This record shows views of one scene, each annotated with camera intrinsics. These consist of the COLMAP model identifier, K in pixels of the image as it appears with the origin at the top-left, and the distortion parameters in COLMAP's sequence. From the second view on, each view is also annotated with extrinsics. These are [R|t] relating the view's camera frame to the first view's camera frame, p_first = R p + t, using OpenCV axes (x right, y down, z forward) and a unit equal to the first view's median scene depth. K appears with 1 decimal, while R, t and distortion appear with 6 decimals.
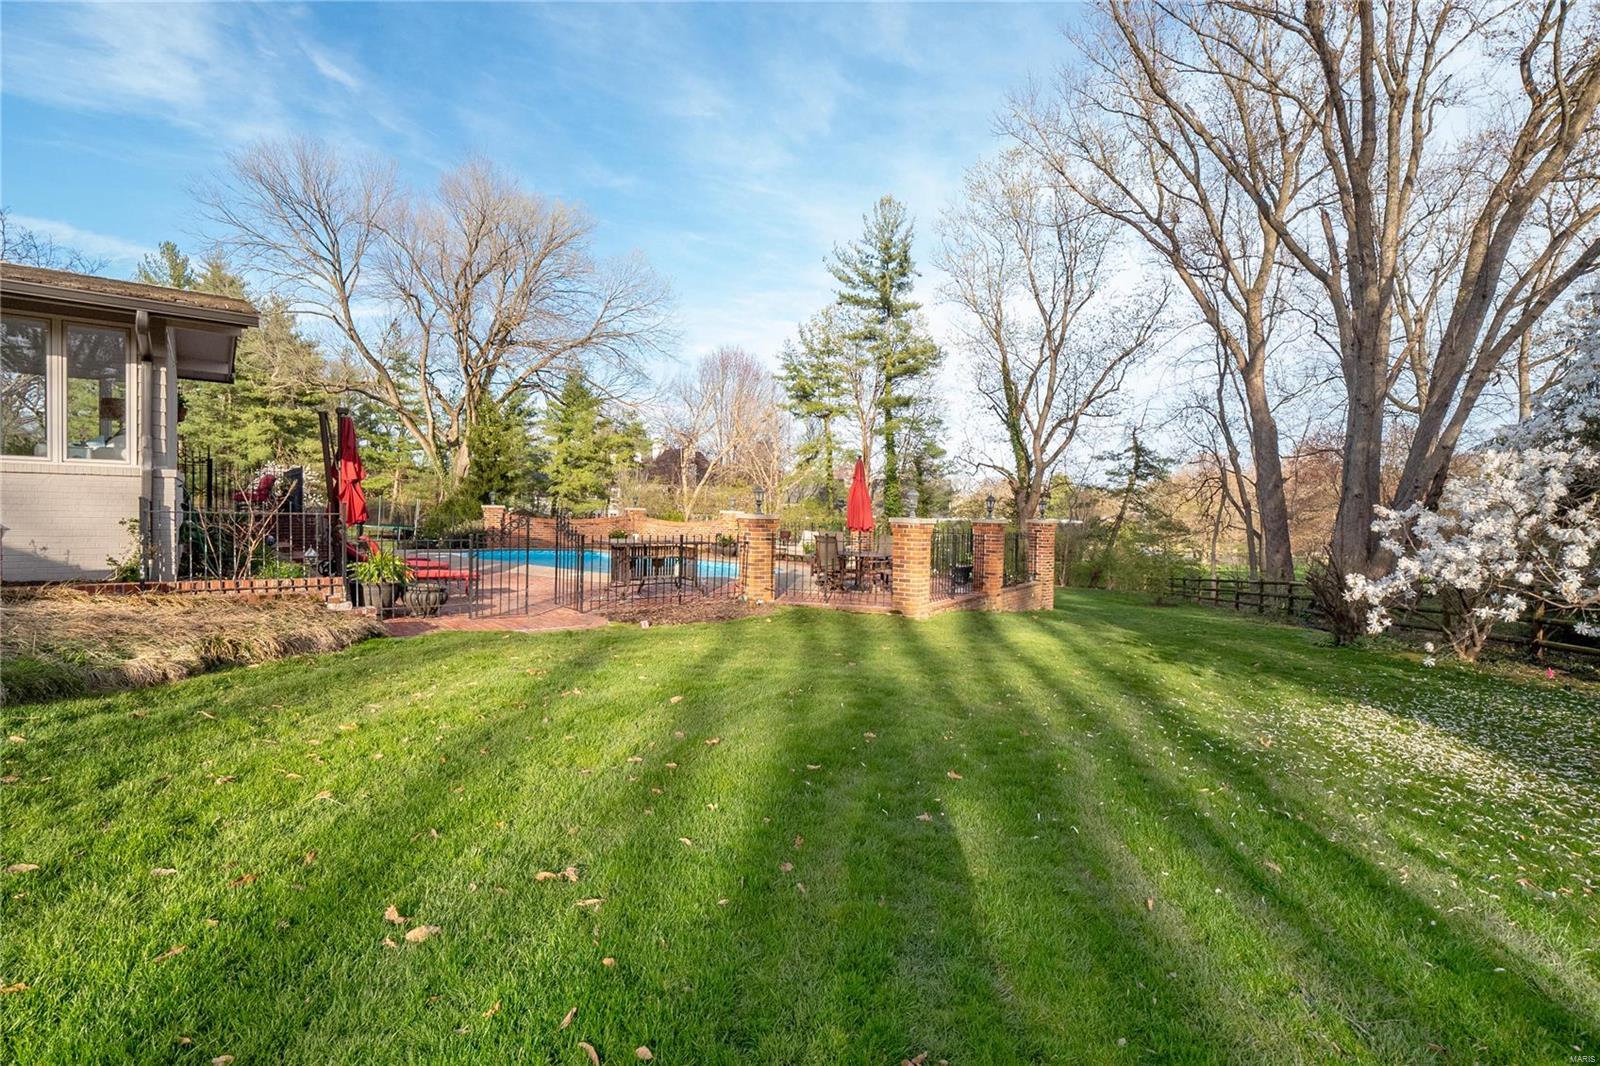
lens RADIAL K [[732.3, 0, 800.0], [0, 732.3, 533.0], [0, 0, 1]] dist [0.017869, -0.016373]
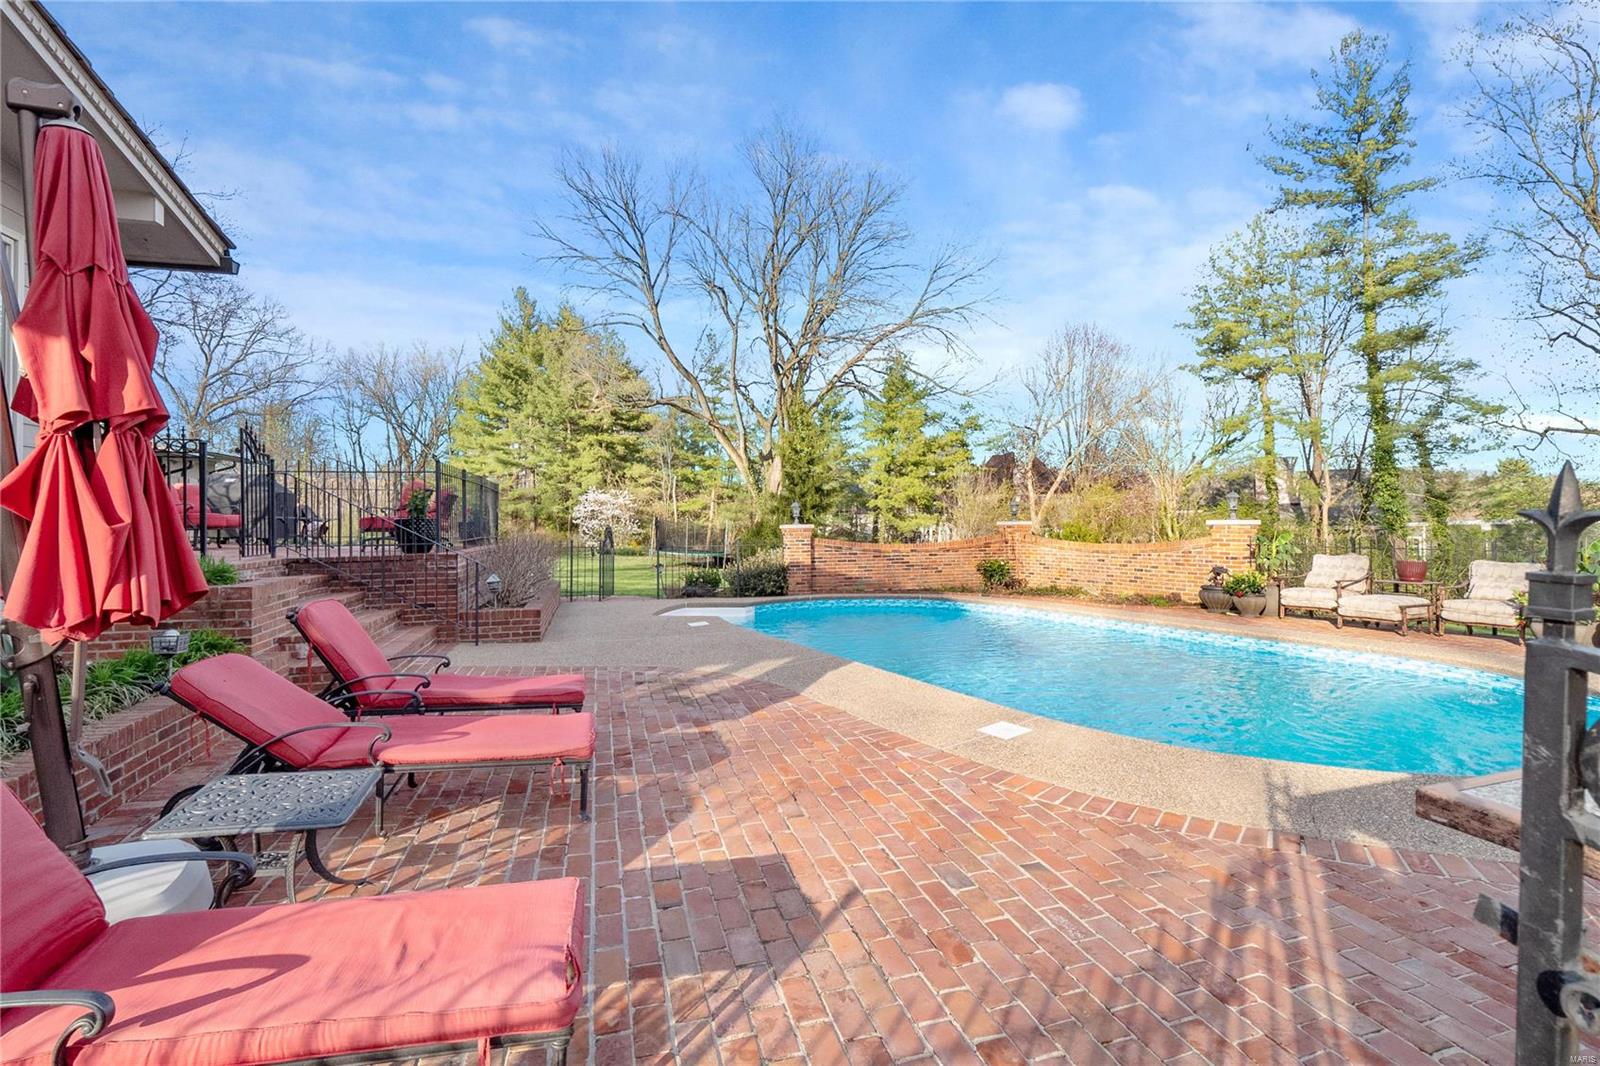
lens RADIAL K [[759.3, 0, 799.3], [0, 759.3, 524.6], [0, 0, 1]] dist [0.000838, -0.008539]
pose [[0.914592, -0.033431, -0.402994, -0.071677], [0.020608, 0.999135, -0.036115, -0.006803], [0.403852, 0.024725, 0.914490, 0.187324]]
